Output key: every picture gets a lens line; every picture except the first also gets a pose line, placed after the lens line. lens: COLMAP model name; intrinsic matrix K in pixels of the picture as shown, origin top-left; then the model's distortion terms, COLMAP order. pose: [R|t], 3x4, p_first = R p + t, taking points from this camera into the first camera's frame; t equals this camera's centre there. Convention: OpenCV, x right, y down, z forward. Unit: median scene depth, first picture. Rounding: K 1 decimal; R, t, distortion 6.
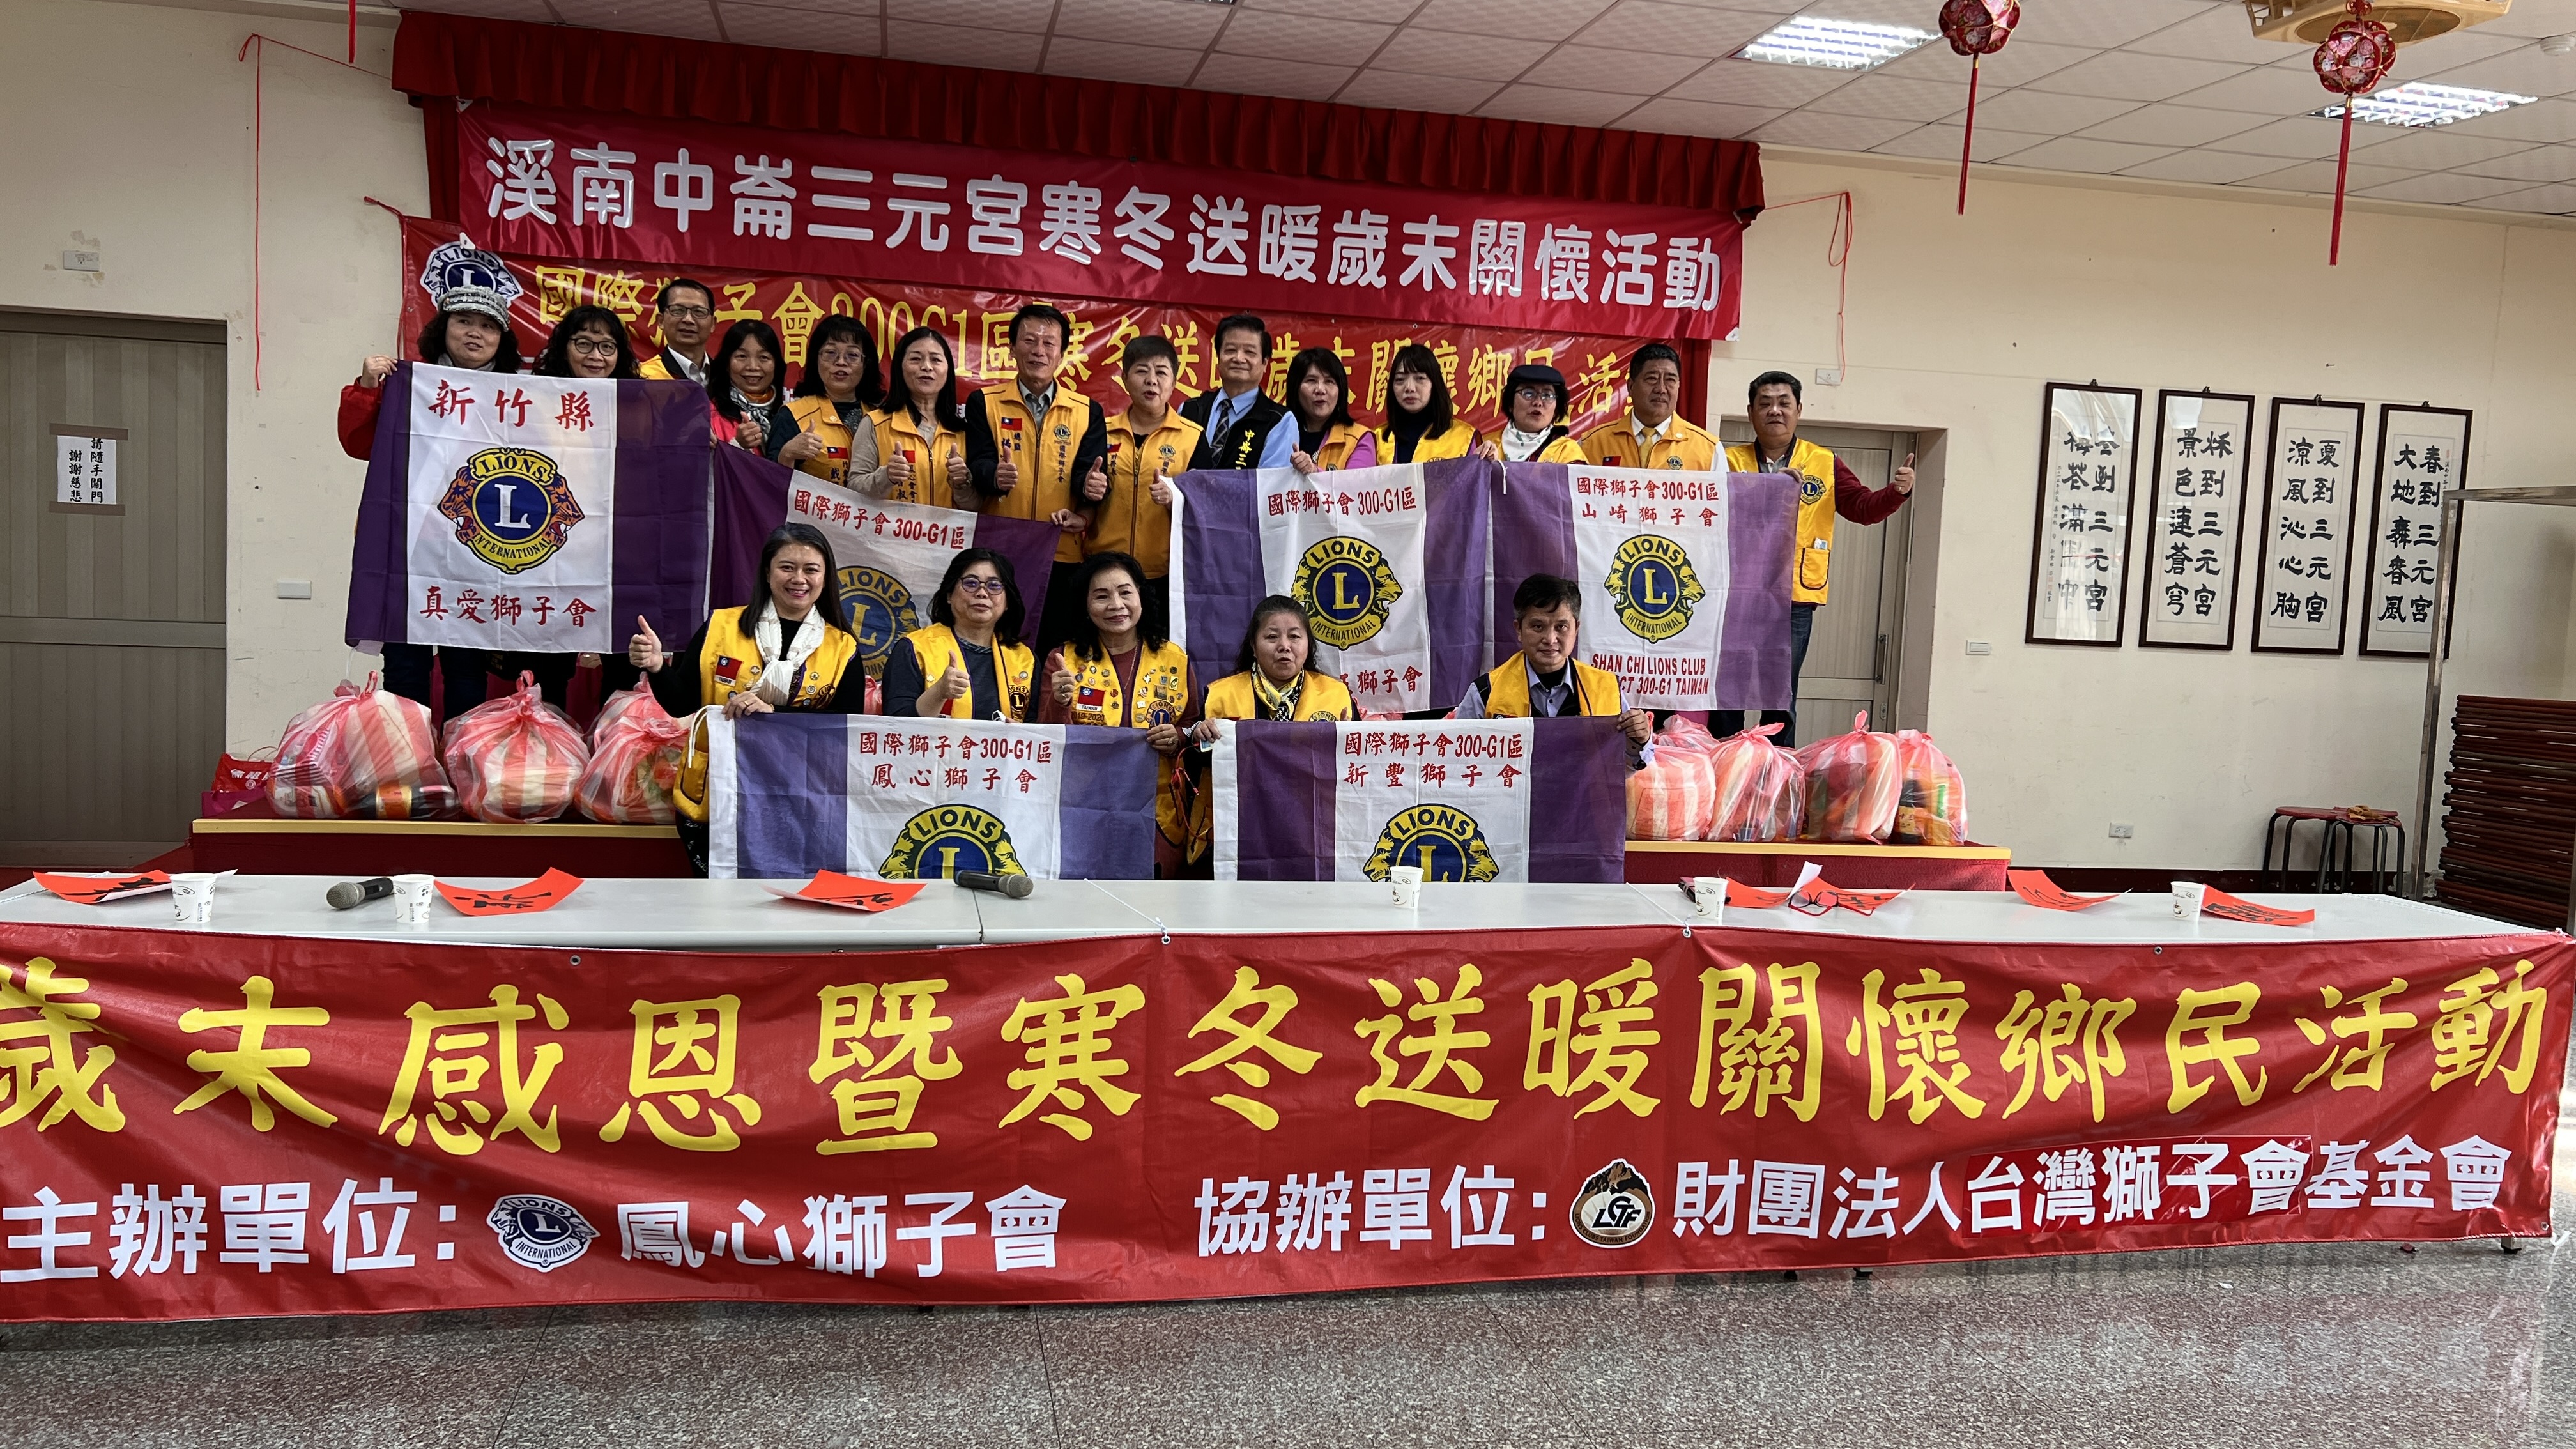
lens RADIAL K [[1930.4, 0, 1322.3], [0, 1930.4, 709.5], [0, 0, 1]] dist [0.040456, -0.063682]
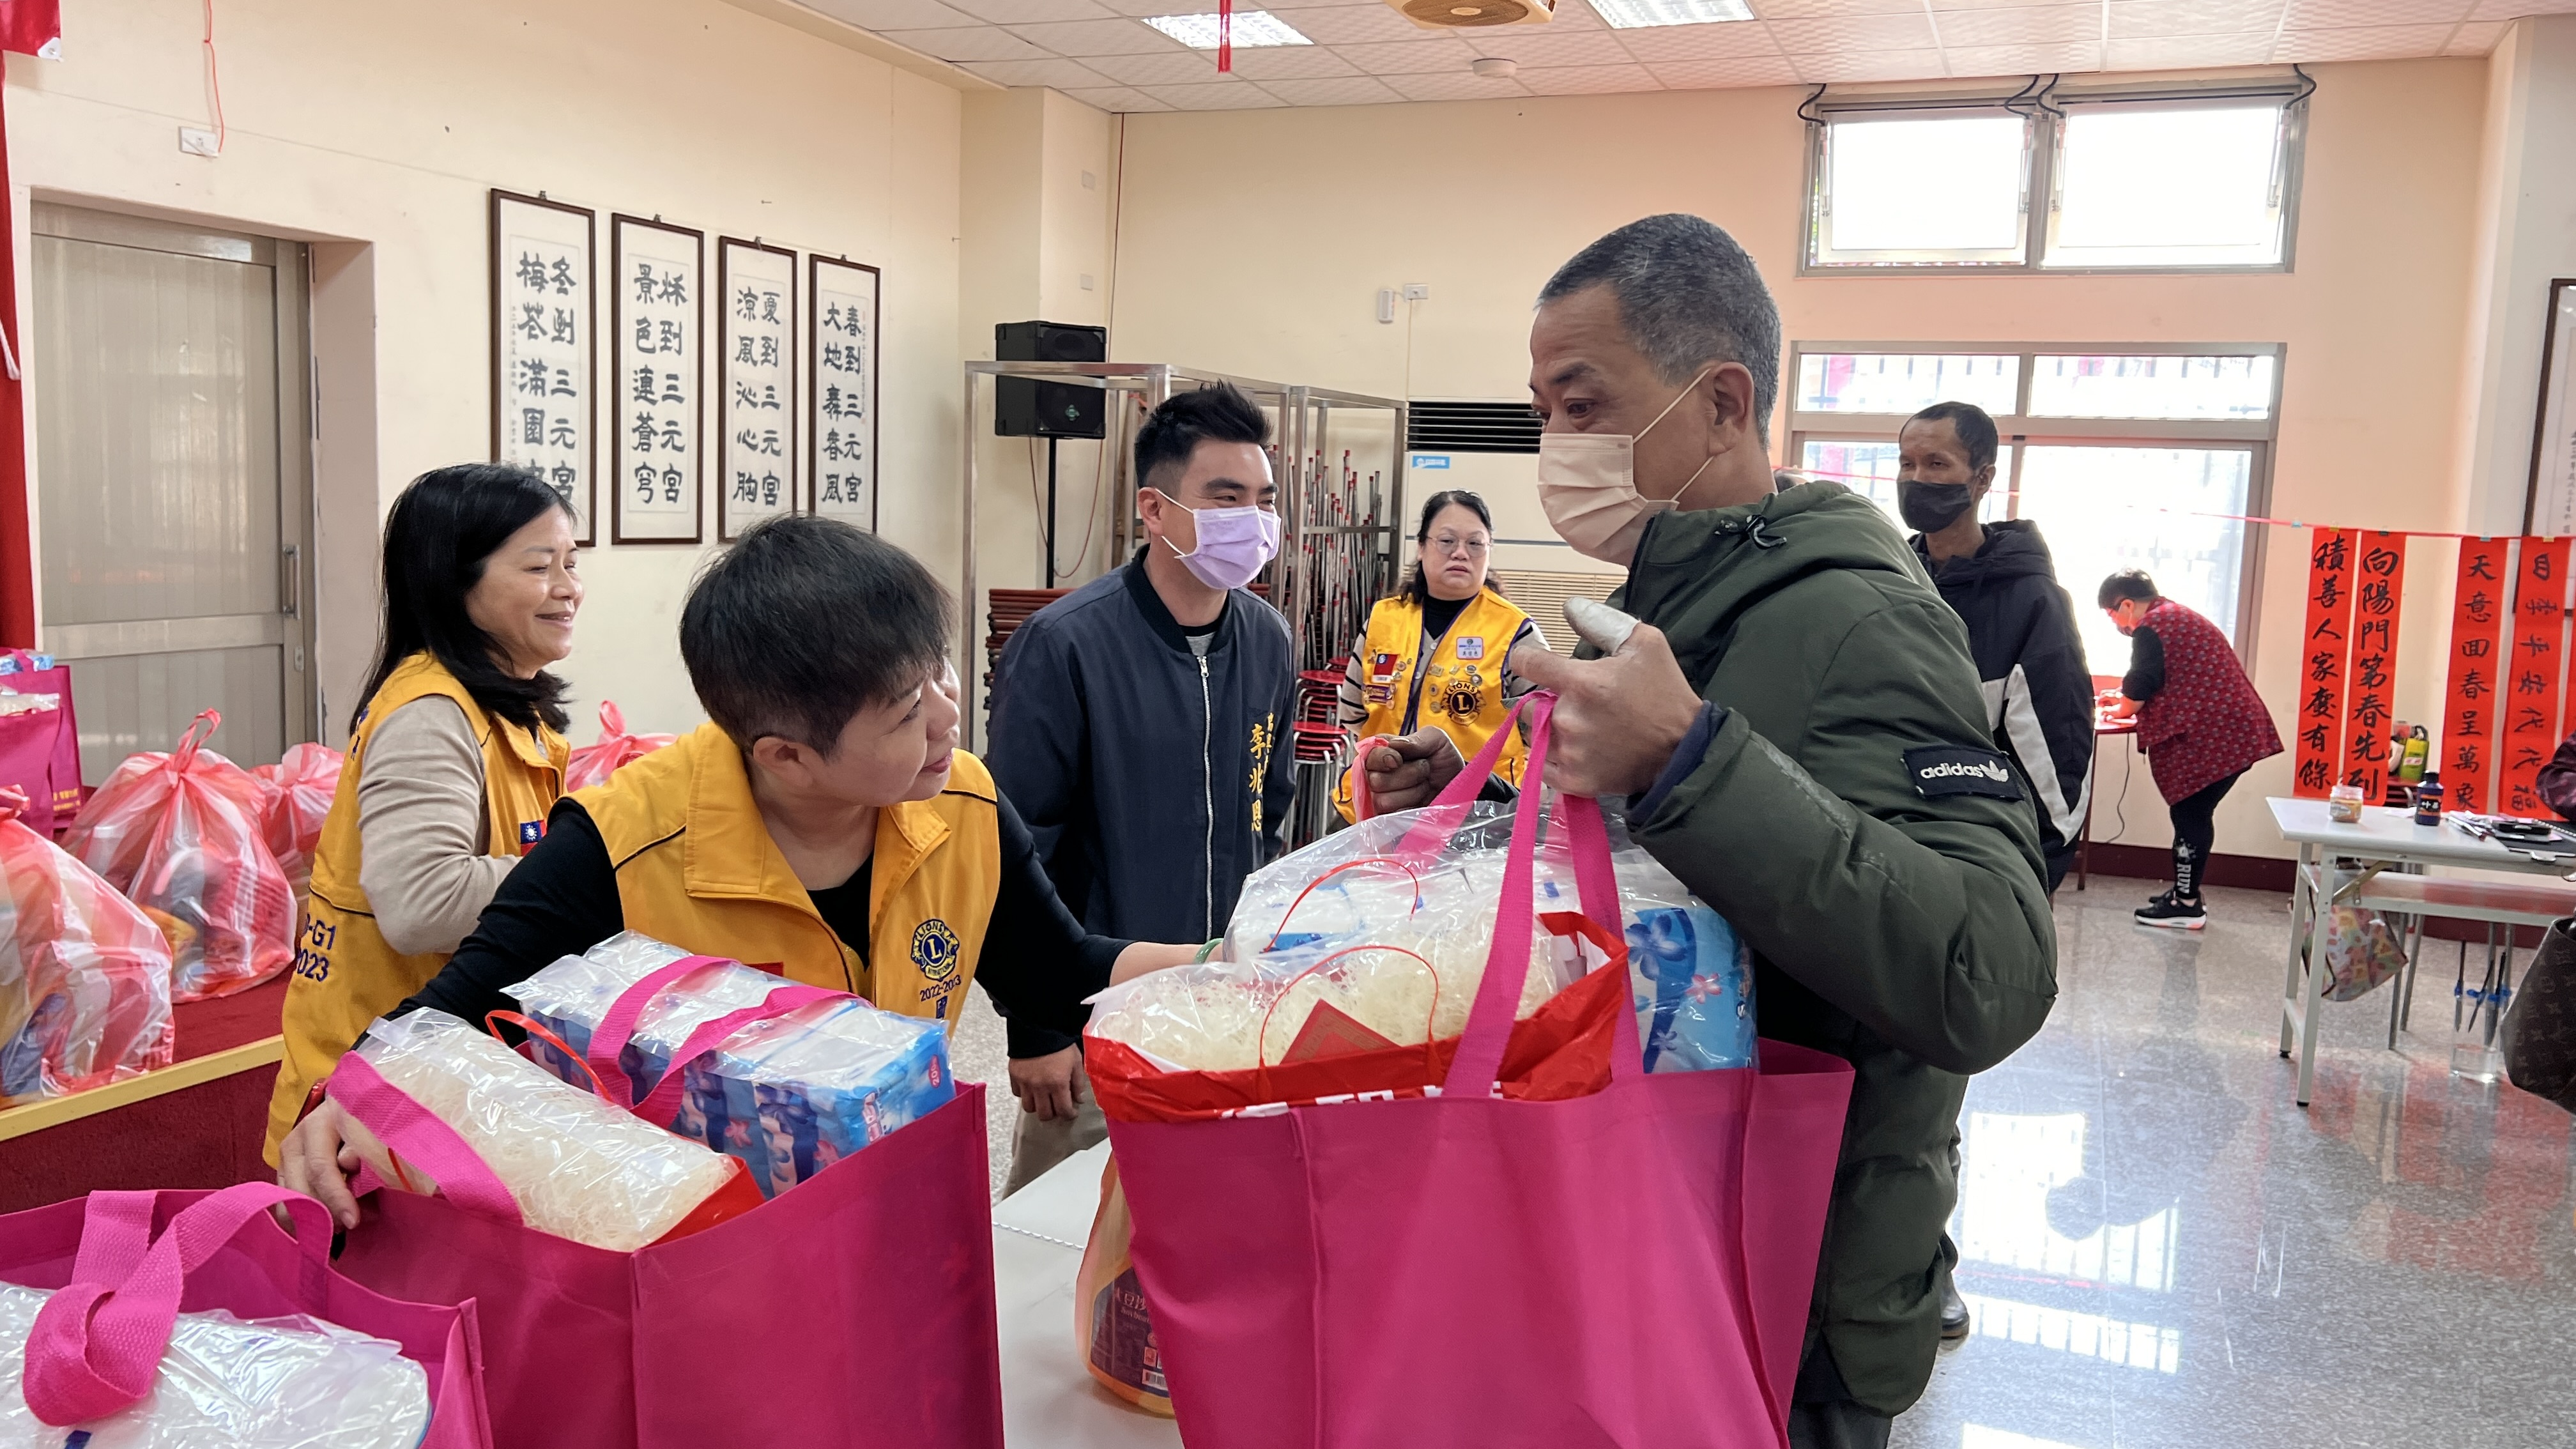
lens RADIAL K [[1930.4, 0, 1291.3], [0, 1930.4, 726.5], [0, 0, 1]] dist [0.040456, -0.063682]
pose [[0.553253, -0.126327, 0.823379, -0.101031], [0.052421, 0.991755, 0.116937, -0.044904], [-0.831362, -0.021533, 0.555314, 0.406480]]
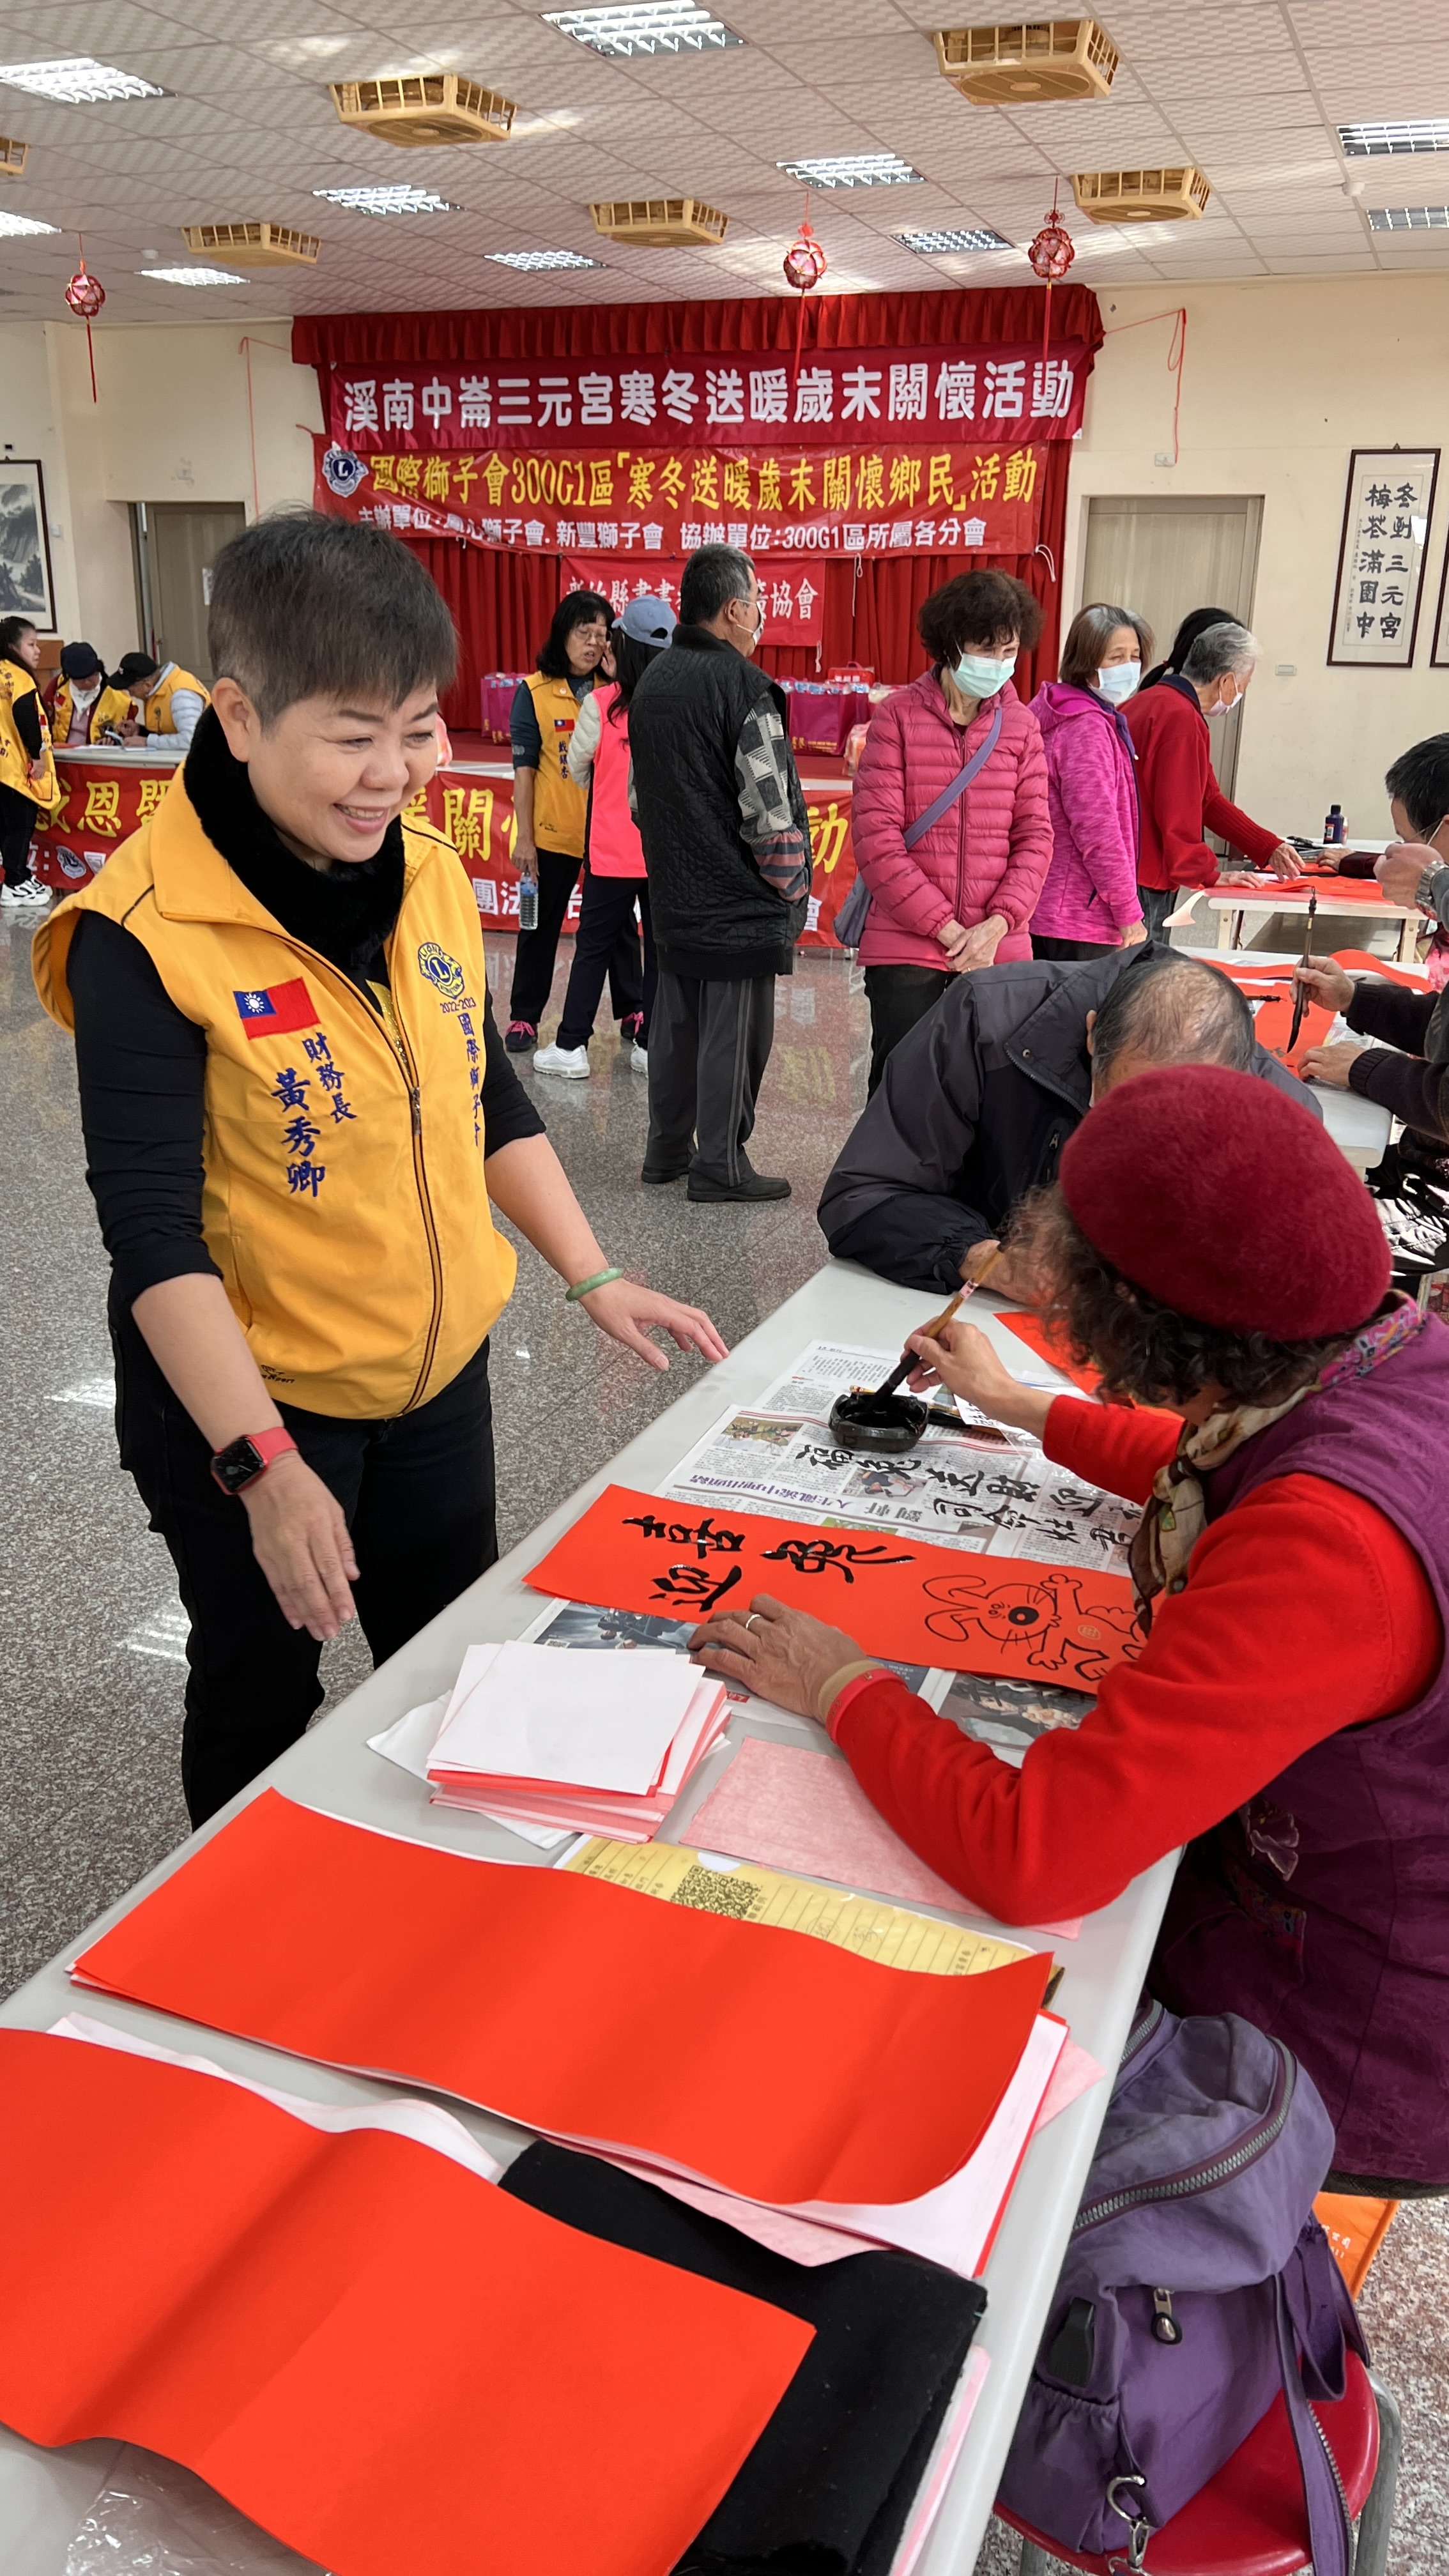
lens RADIAL K [[1930.4, 0, 726.0], [0, 1930.4, 1247.2], [0, 0, 1]] dist [0.040456, -0.063682]
pose [[0.832778, 0.142137, -0.535049, 0.931439], [-0.021624, 0.974093, 0.225113, 0.072577], [0.553185, -0.175899, 0.814276, -0.408175]]
